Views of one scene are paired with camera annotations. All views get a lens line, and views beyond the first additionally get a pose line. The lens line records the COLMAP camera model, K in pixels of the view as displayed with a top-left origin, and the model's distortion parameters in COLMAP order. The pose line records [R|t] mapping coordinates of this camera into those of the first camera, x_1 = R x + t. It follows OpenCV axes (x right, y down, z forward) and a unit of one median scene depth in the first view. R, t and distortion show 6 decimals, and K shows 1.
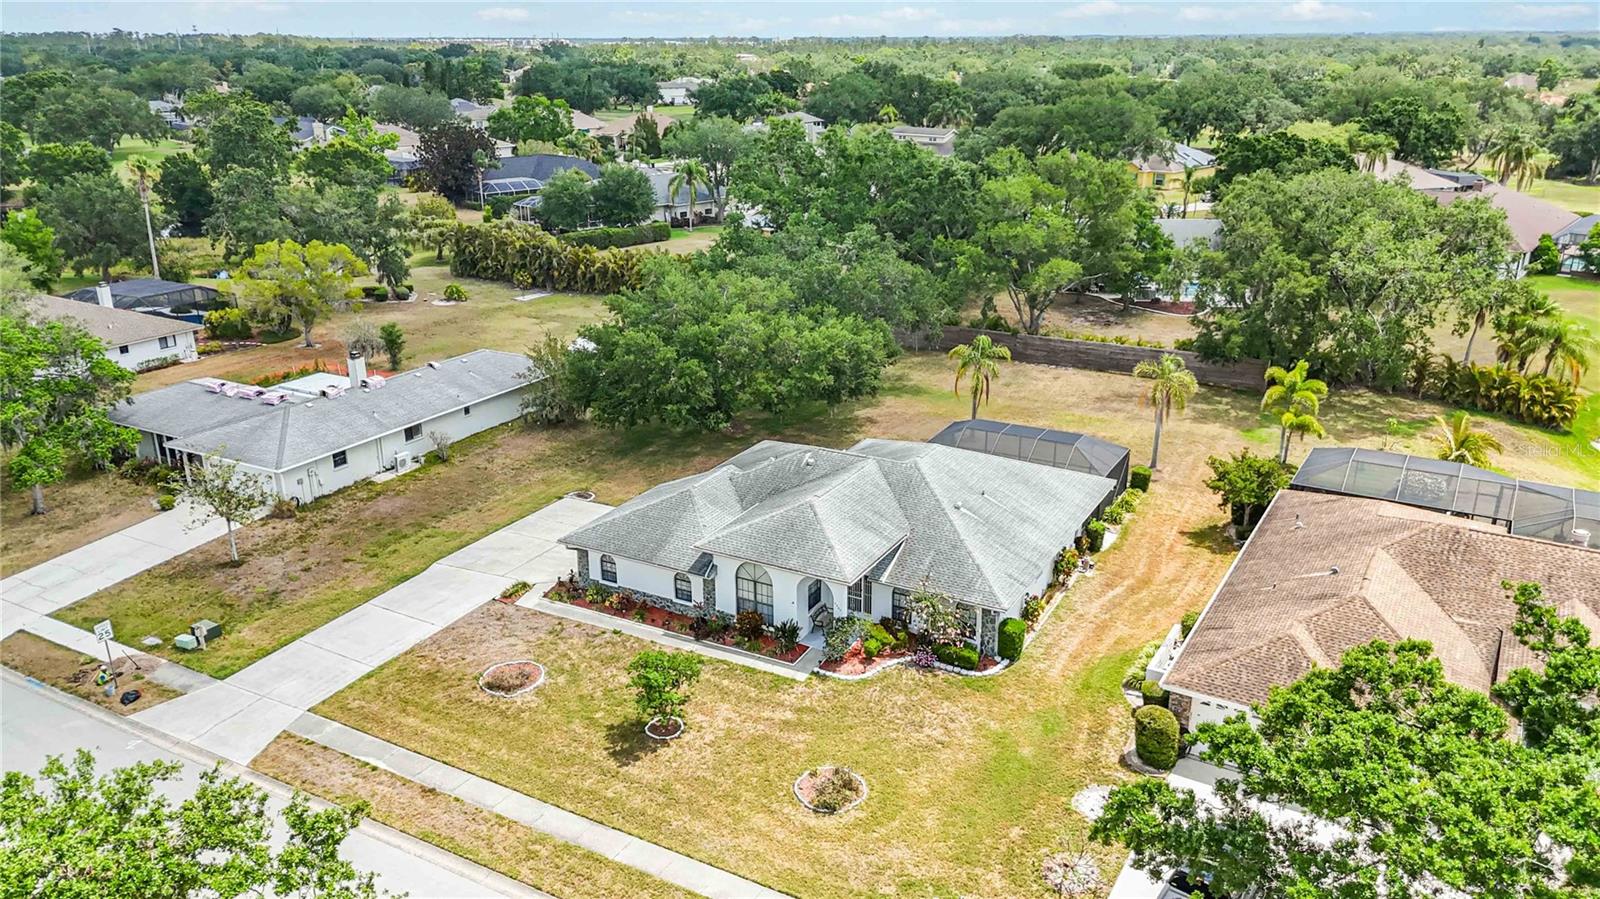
lens RADIAL K [[1177.1, 0, 802.9], [0, 1177.1, 446.2], [0, 0, 1]] dist [0.065258, -0.061841]
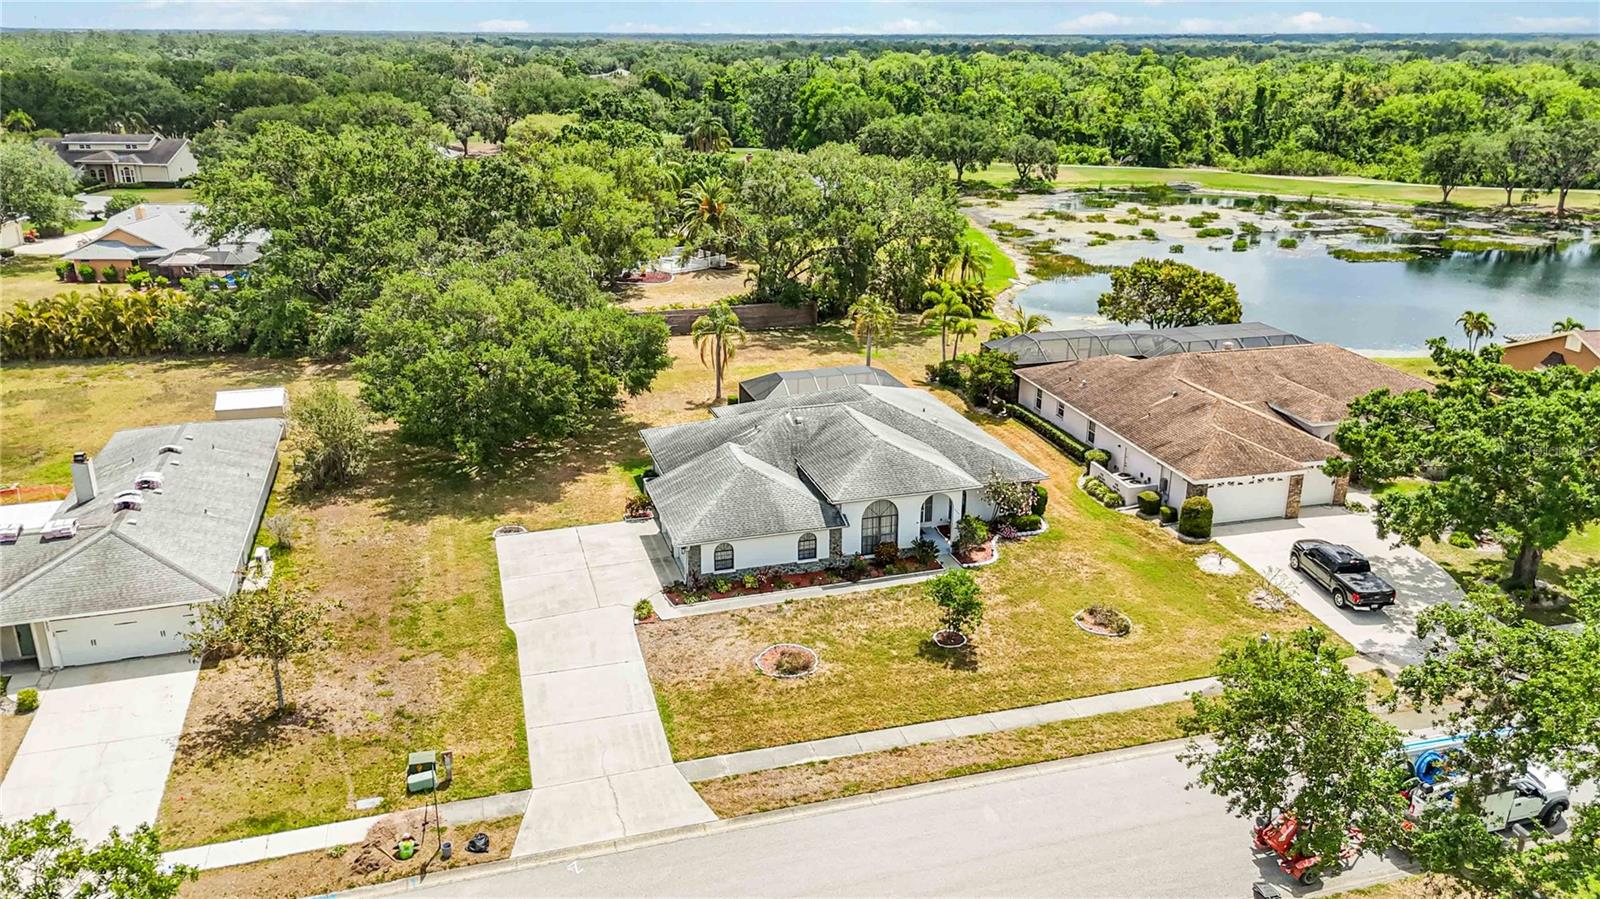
lens RADIAL K [[1177.1, 0, 802.9], [0, 1177.1, 446.2], [0, 0, 1]] dist [0.065258, -0.061841]
pose [[0.696297, -0.230945, 0.679584, -0.829624], [0.229519, 0.968750, 0.094049, -0.072753], [-0.680067, 0.090492, 0.727544, 0.215938]]
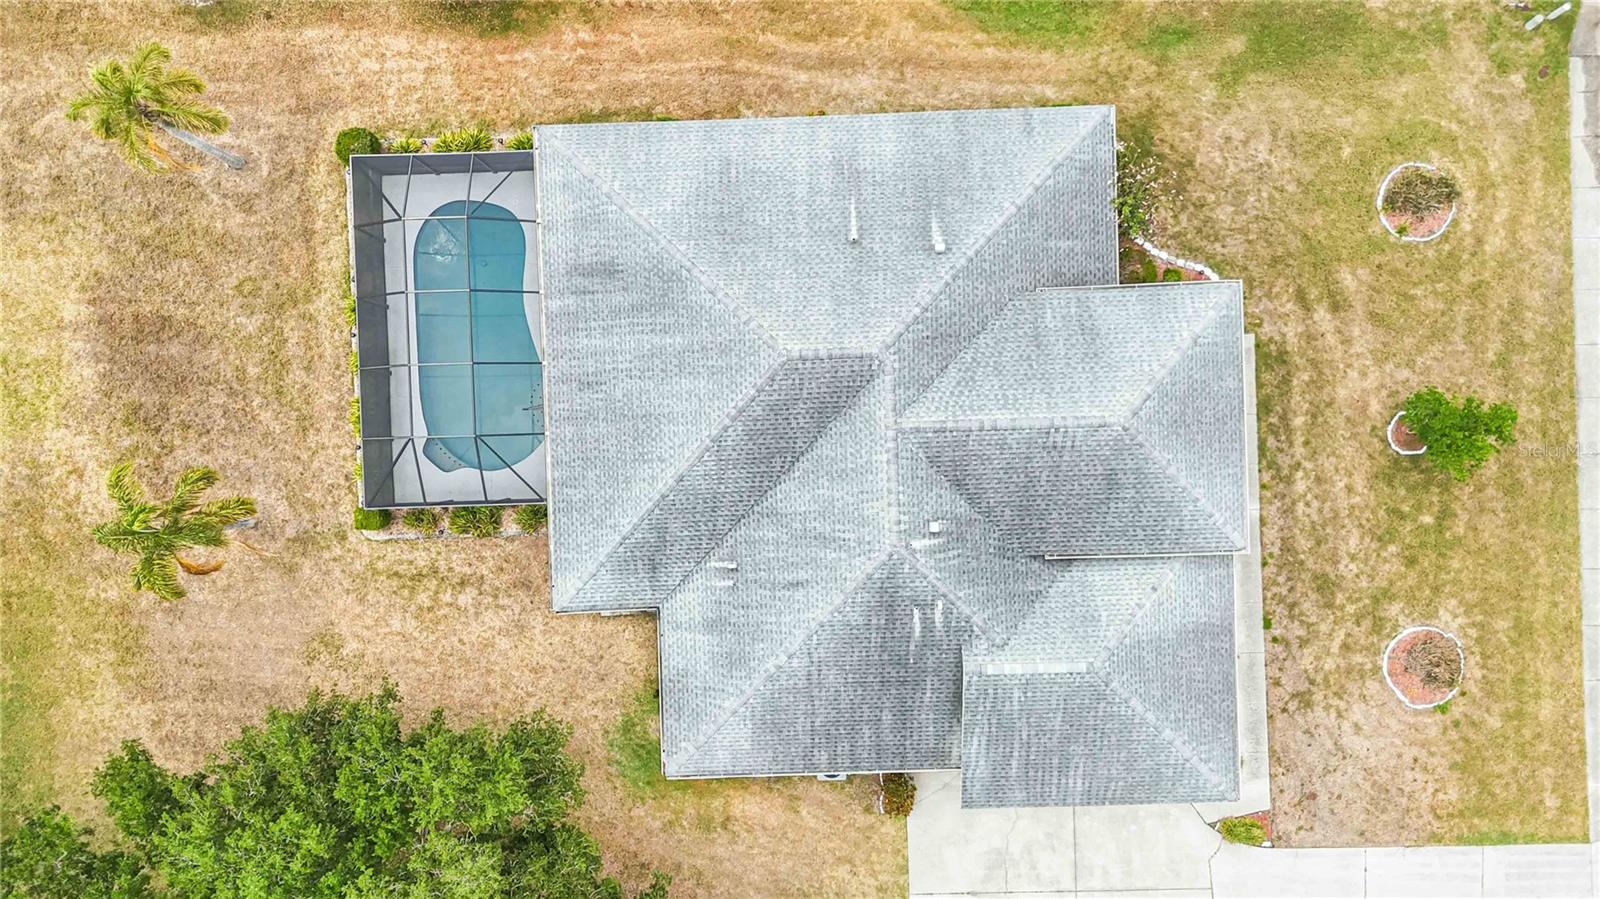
lens RADIAL K [[1198.6, 0, 798.0], [0, 1198.6, 441.3], [0, 0, 1]] dist [0.057533, -0.050066]
pose [[-0.508018, -0.861342, -0.002769, 0.087345], [0.289316, -0.173665, 0.941348, -0.606227], [-0.811304, 0.477421, 0.337425, 0.929201]]
